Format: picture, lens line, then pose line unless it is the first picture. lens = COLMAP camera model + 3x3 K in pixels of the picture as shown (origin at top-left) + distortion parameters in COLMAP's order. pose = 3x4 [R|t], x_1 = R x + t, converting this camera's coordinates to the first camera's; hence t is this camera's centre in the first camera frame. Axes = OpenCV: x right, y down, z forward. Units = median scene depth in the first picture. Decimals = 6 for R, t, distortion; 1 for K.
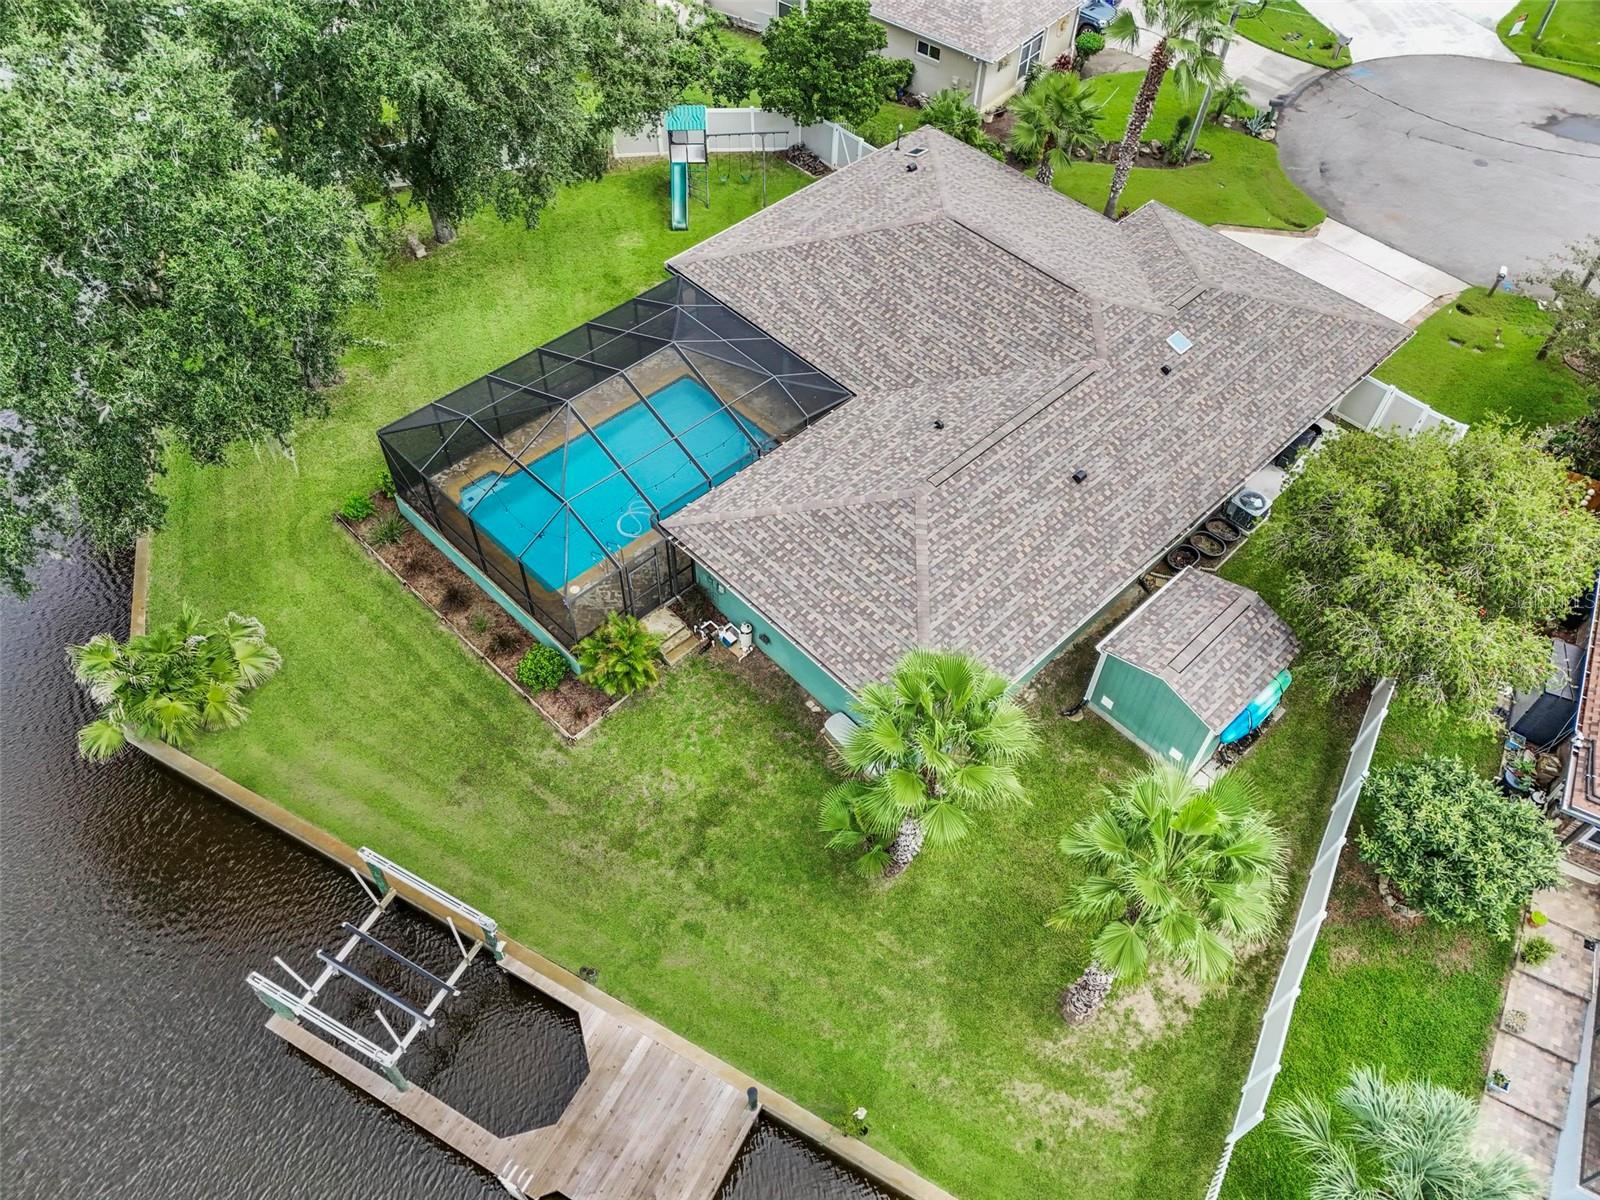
lens RADIAL K [[1169.8, 0, 807.9], [0, 1169.8, 609.6], [0, 0, 1]] dist [0.076266, -0.068782]
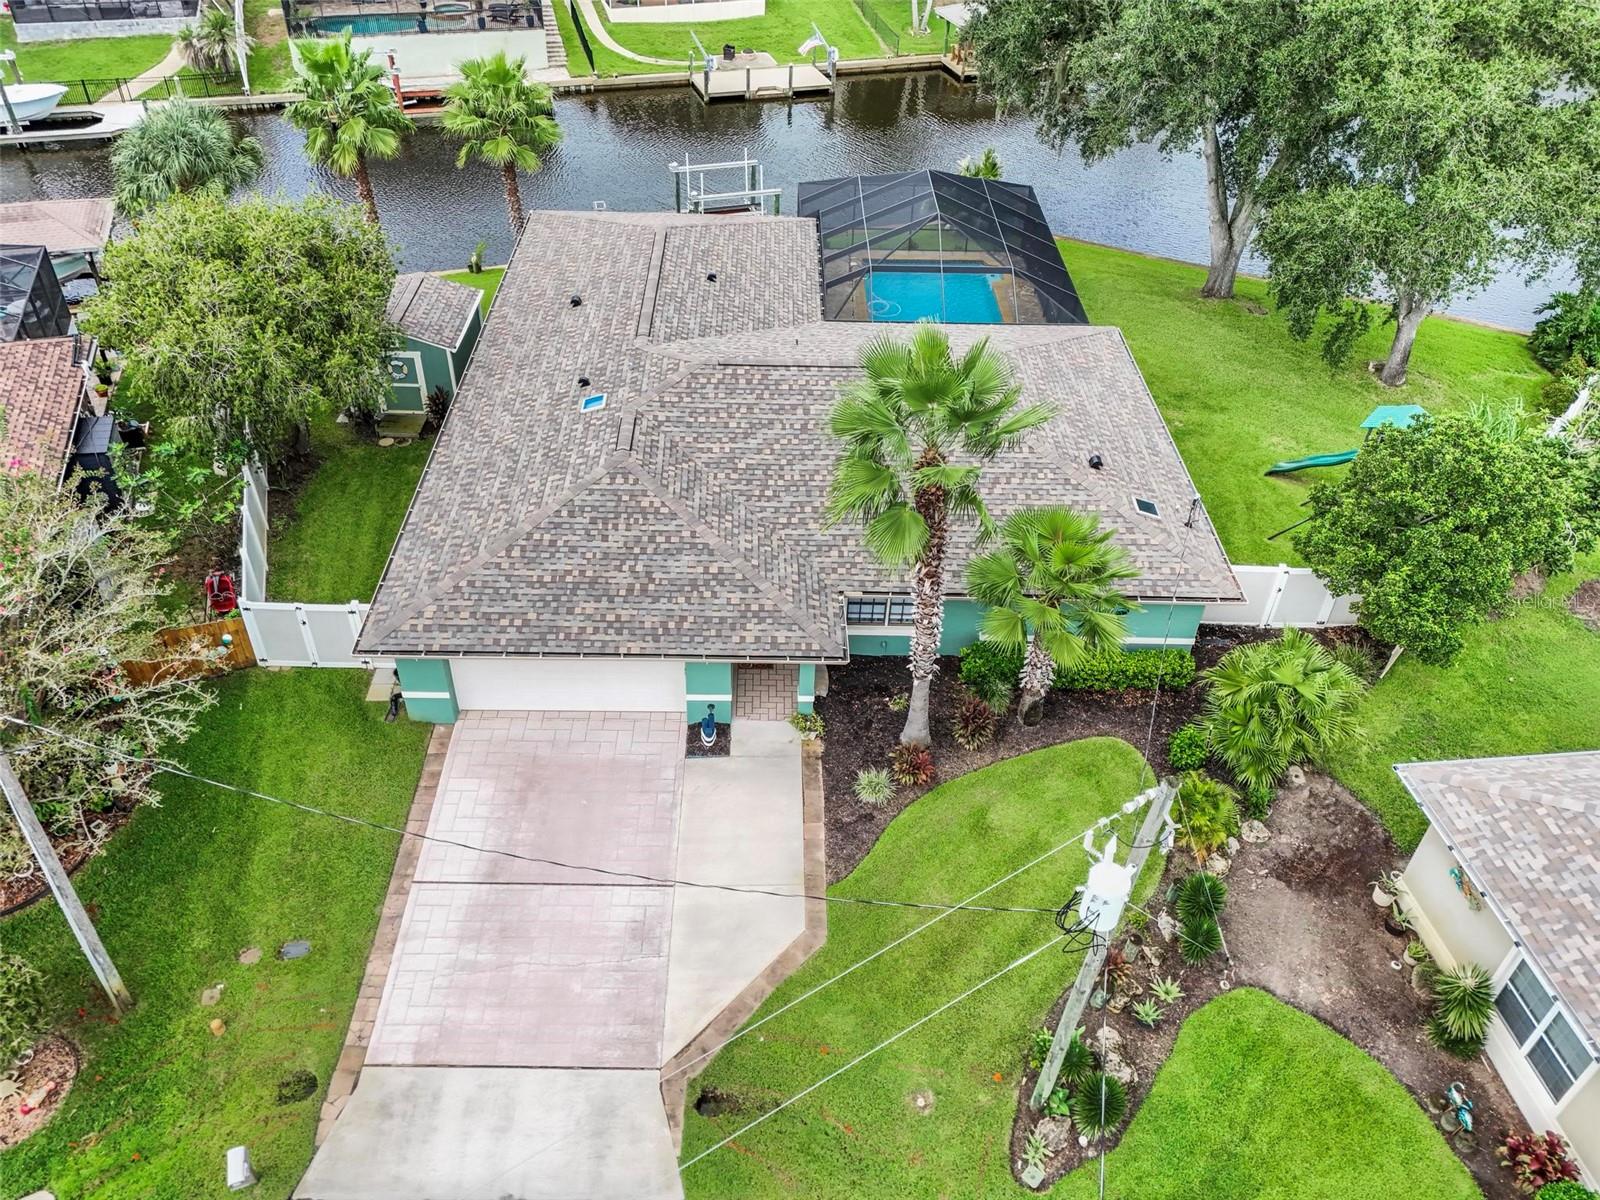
lens RADIAL K [[1169.8, 0, 762.0], [0, 1169.8, 581.9], [0, 0, 1]] dist [0.076266, -0.068782]
pose [[-0.700397, 0.415957, -0.580020, 0.839547], [-0.585974, 0.128884, 0.800015, -1.035036], [0.407527, 0.900205, 0.153470, 1.134425]]
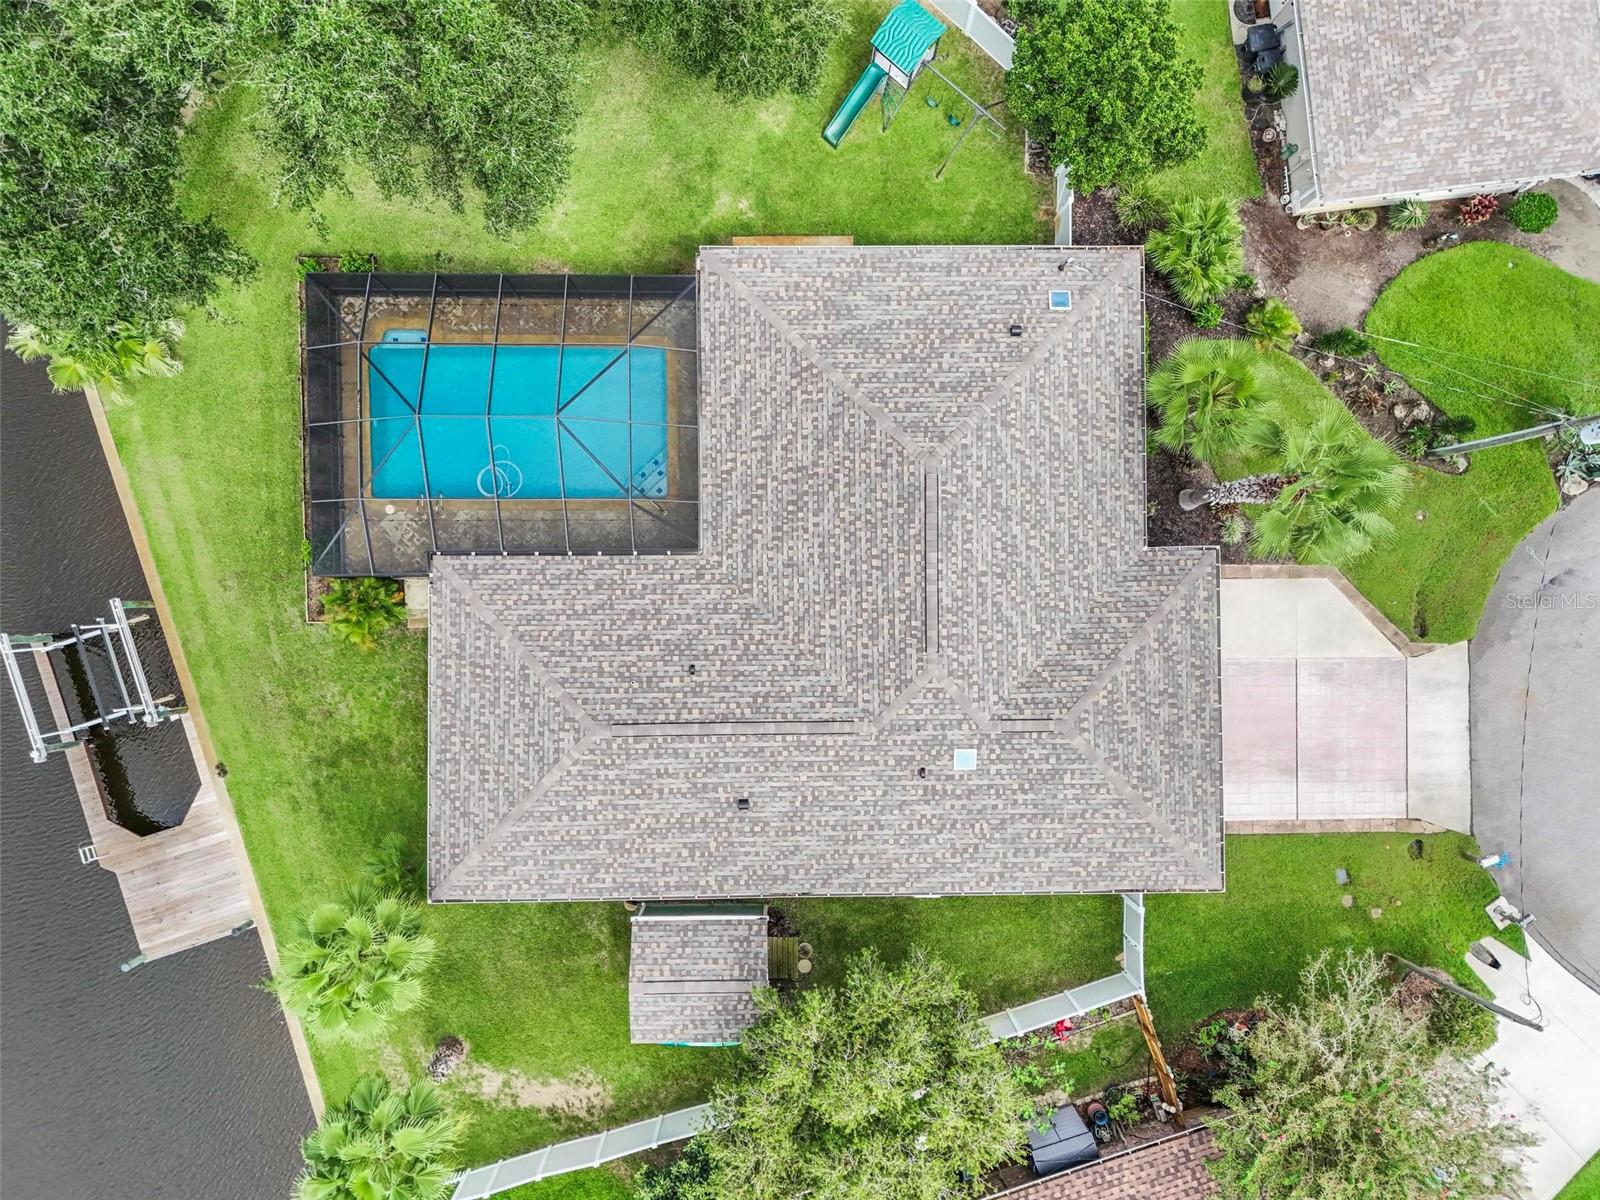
lens RADIAL K [[1169.8, 0, 802.4], [0, 1169.8, 601.8], [0, 0, 1]] dist [0.076266, -0.068782]
pose [[0.722382, 0.691326, -0.015249, 0.159911], [-0.544998, 0.582777, 0.602783, -0.875696], [0.425606, -0.427129, 0.797759, 0.267107]]
